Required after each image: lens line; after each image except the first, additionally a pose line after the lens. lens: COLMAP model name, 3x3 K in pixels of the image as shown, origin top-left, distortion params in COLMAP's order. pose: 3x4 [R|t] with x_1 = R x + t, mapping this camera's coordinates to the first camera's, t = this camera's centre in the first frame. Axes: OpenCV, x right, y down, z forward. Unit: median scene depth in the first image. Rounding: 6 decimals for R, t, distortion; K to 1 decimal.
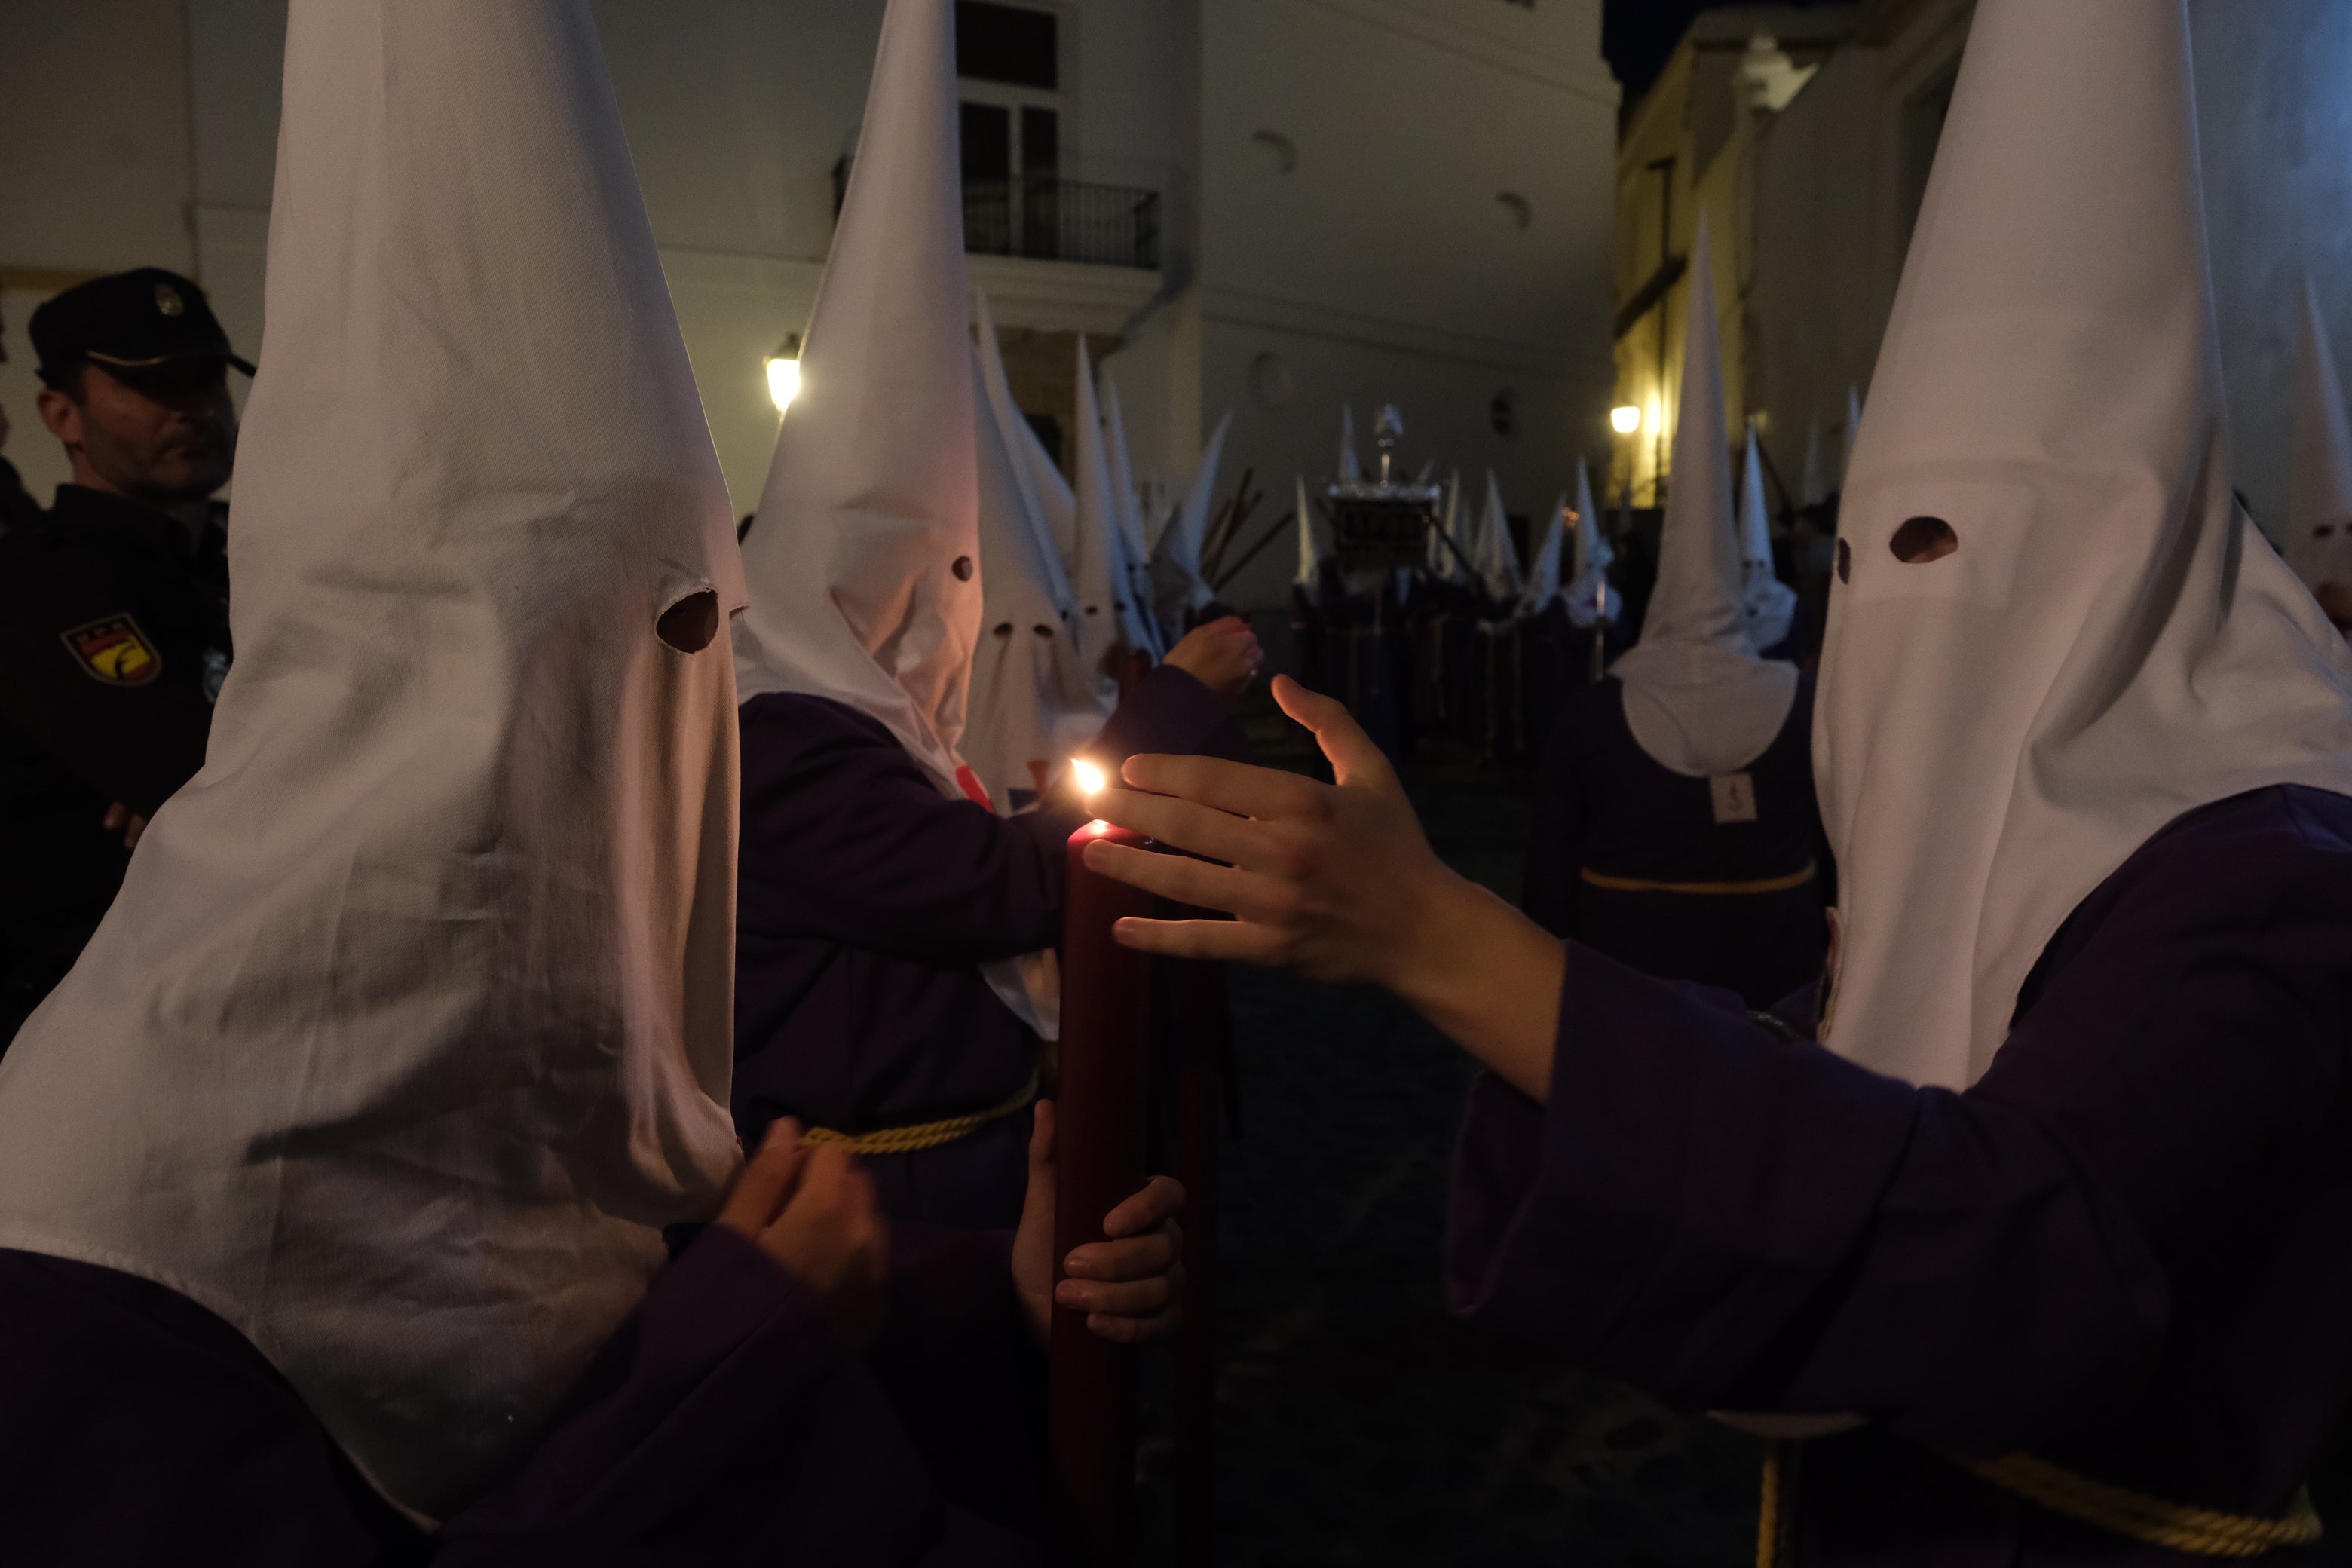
lens RADIAL K [[1618.9, 0, 1176.0], [0, 1618.9, 784.0], [0, 0, 1]] dist [-0.007566, 0.000513]
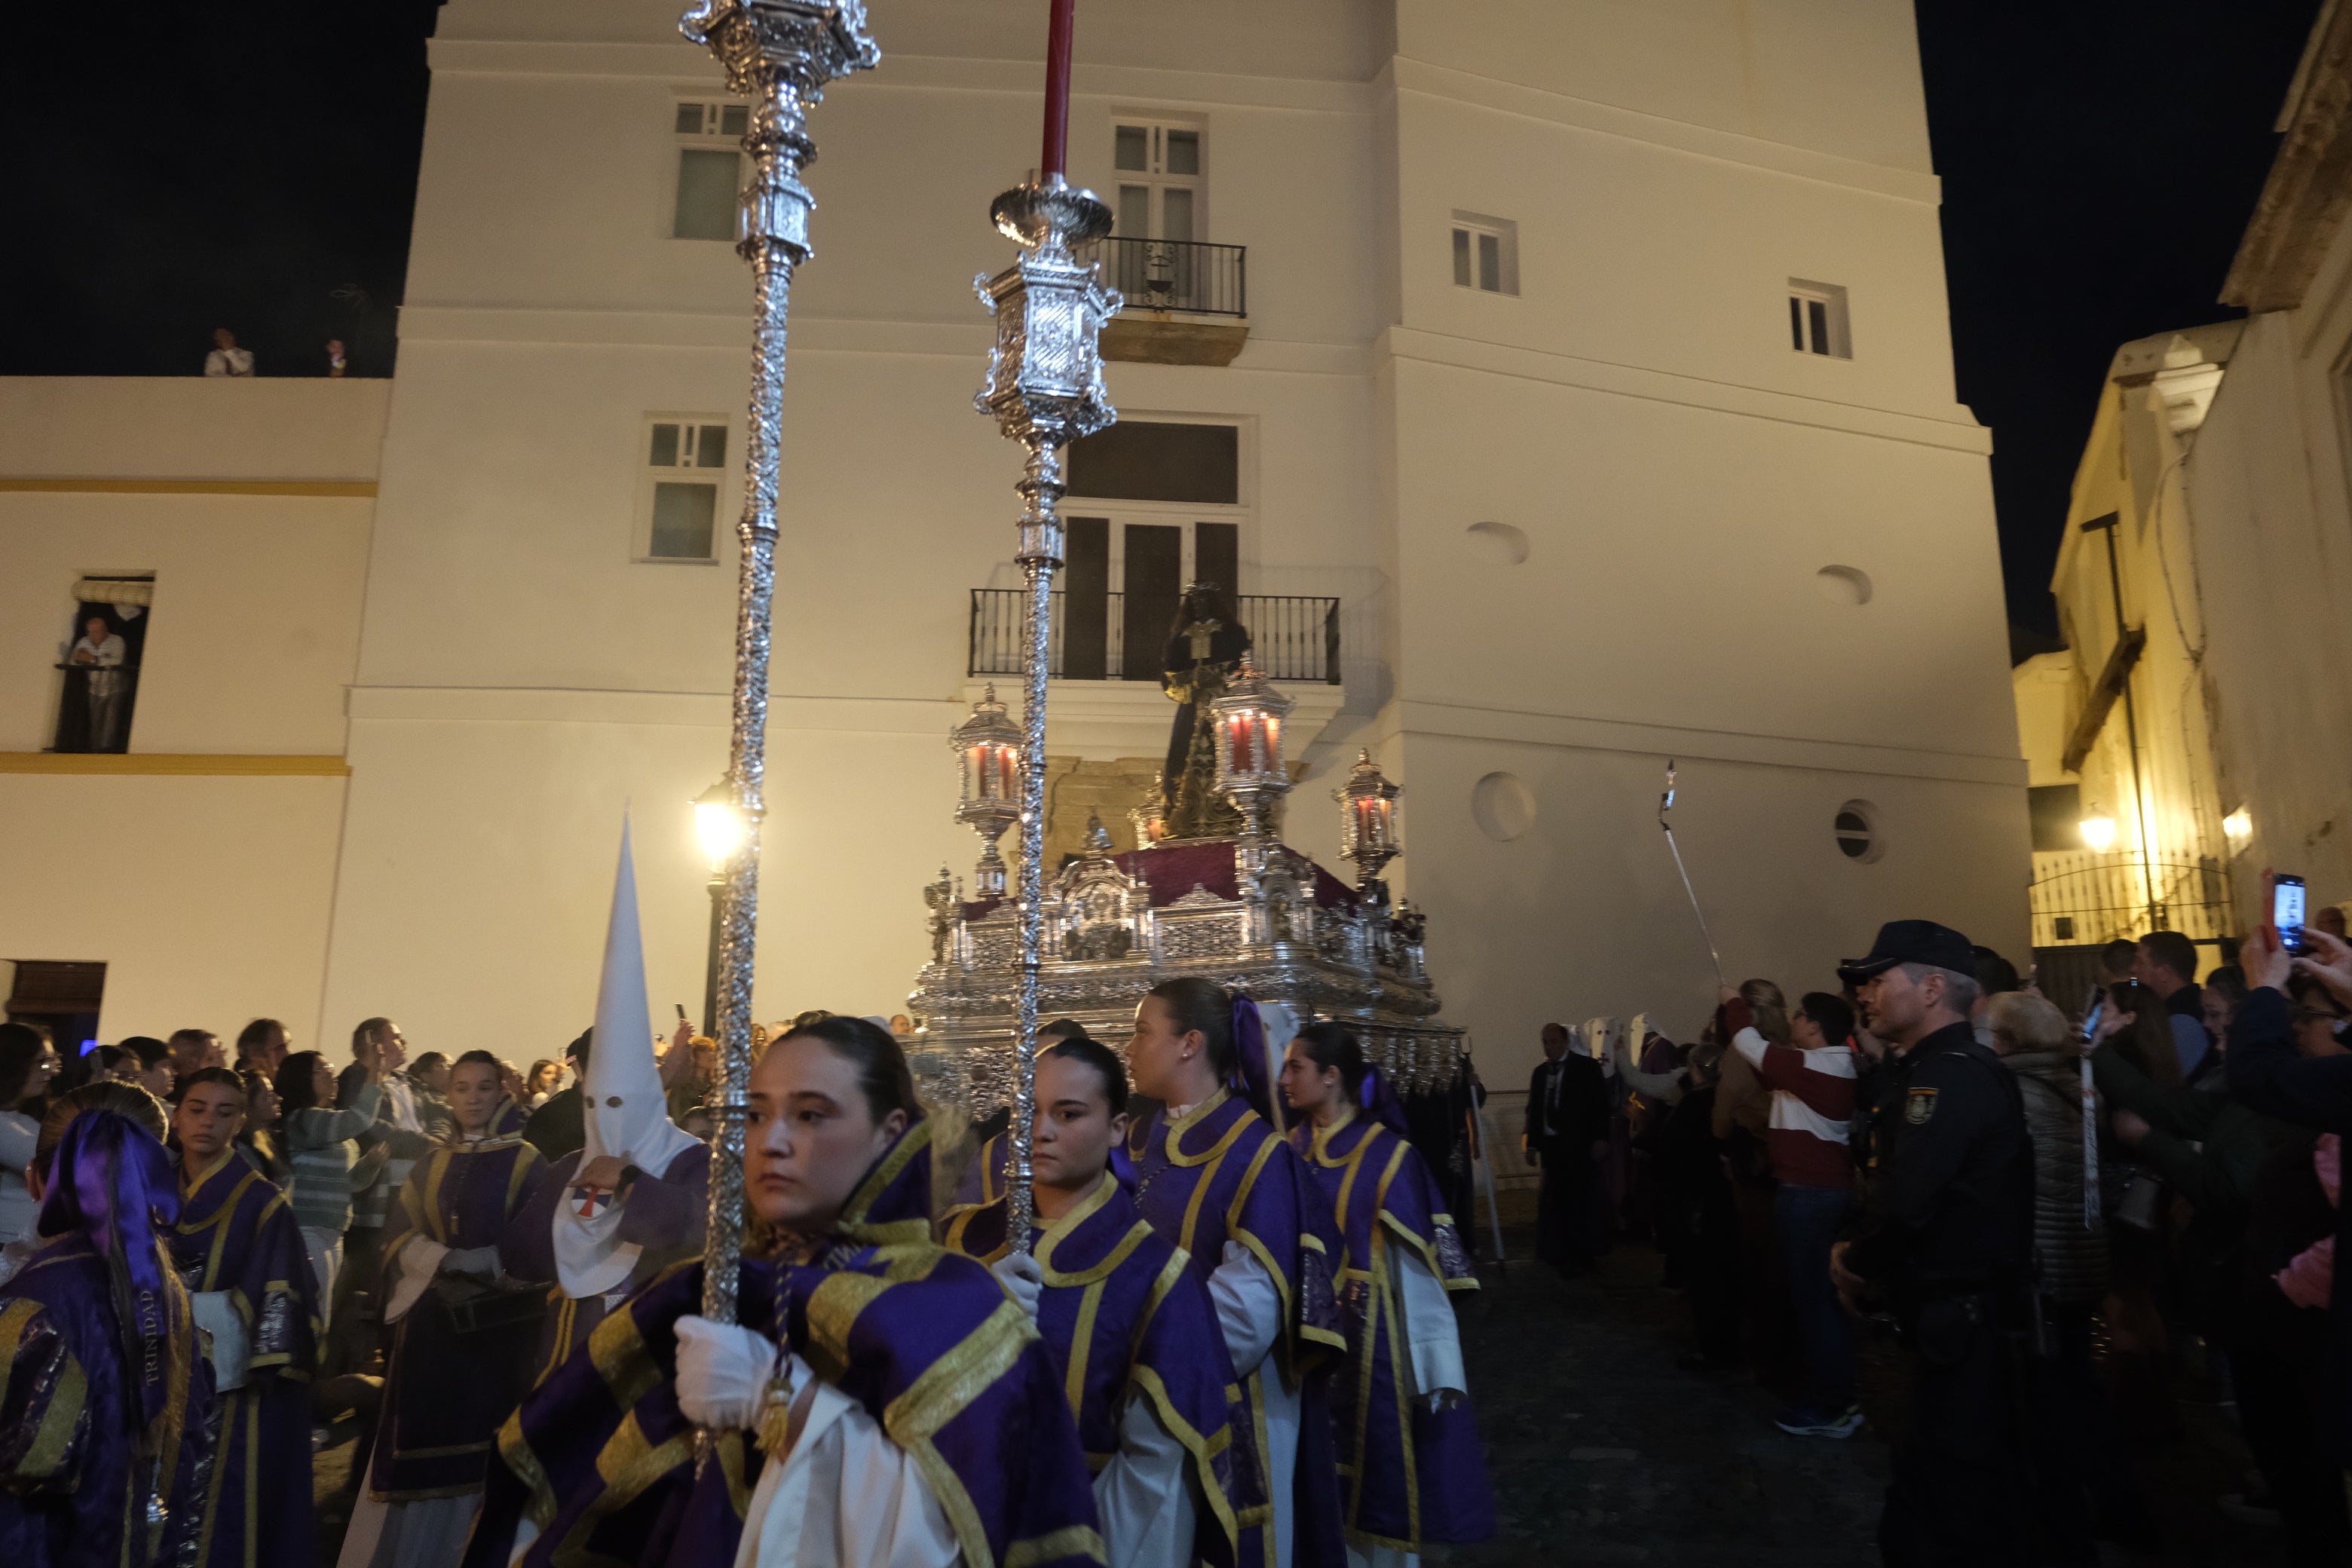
lens RADIAL K [[1618.9, 0, 1176.0], [0, 1618.9, 784.0], [0, 0, 1]] dist [-0.007566, 0.000513]
pose [[0.938751, -0.059570, -0.339409, 0.162064], [-0.036533, 0.962190, -0.269919, -0.029307], [0.342655, 0.265787, 0.901080, 0.185089]]
